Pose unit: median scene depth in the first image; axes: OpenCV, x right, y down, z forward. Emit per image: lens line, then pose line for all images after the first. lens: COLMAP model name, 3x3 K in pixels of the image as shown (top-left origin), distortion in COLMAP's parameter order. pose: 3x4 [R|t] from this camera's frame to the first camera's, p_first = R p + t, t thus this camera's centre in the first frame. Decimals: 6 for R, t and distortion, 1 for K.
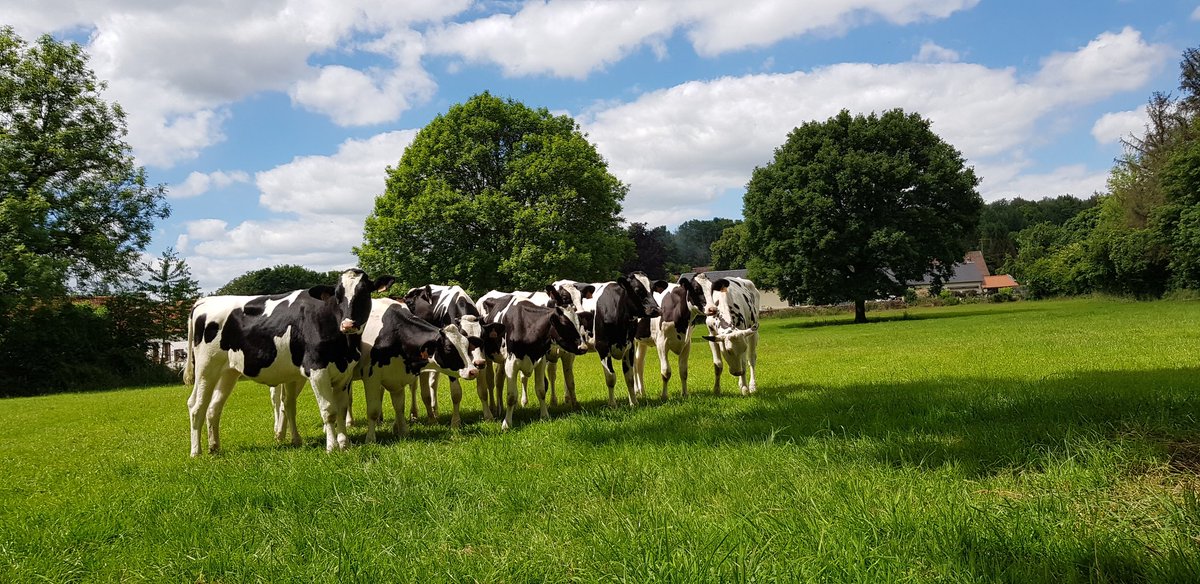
lens RADIAL K [[884.9, 0, 602.4], [0, 884.9, 316.2], [0, 0, 1]] dist [0.130290, -0.154687]
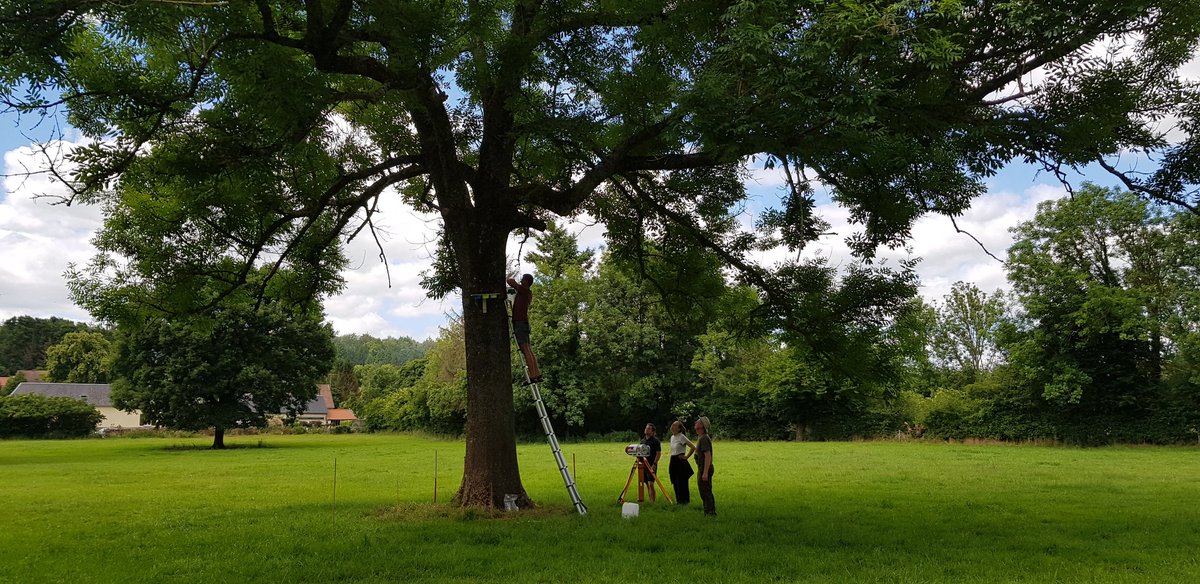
lens RADIAL K [[884.9, 0, 602.4], [0, 884.9, 316.2], [0, 0, 1]] dist [0.130290, -0.154687]
pose [[0.762936, 0.154098, 0.627839, -0.057025], [-0.067938, 0.984909, -0.159181, -0.006504], [-0.642894, 0.078791, 0.761892, -0.124748]]
